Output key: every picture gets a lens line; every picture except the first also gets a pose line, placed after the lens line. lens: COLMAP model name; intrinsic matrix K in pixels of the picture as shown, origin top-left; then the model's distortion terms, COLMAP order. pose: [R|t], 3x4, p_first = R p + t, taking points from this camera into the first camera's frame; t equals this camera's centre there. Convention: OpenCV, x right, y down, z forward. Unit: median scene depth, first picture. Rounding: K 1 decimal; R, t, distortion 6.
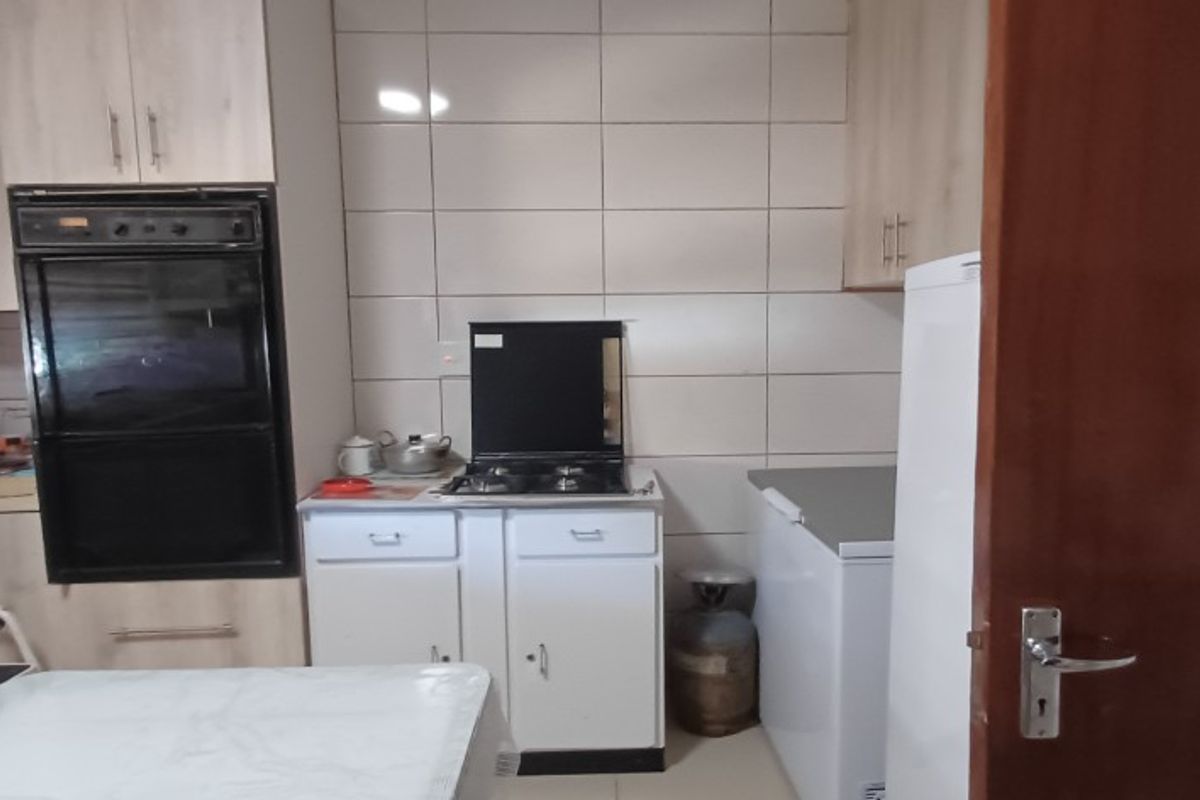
lens RADIAL K [[808.9, 0, 626.3], [0, 808.9, 405.4], [0, 0, 1]] dist [0.001153, 0.002268]
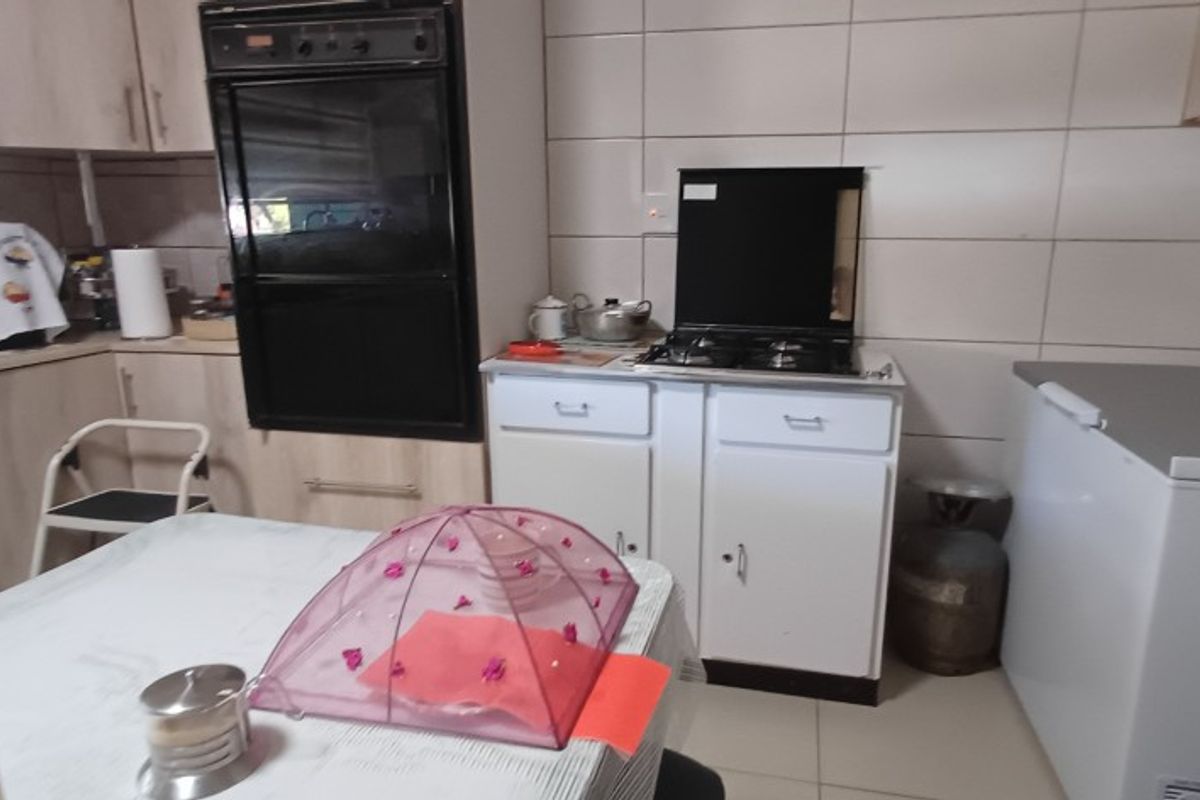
lens RADIAL K [[808.9, 0, 626.3], [0, 808.9, 405.4], [0, 0, 1]] dist [0.001153, 0.002268]
pose [[0.965244, 0.073617, -0.250770, -0.017078], [-0.041487, 0.990503, 0.131085, 0.040552], [0.258038, -0.116125, 0.959130, 0.157663]]
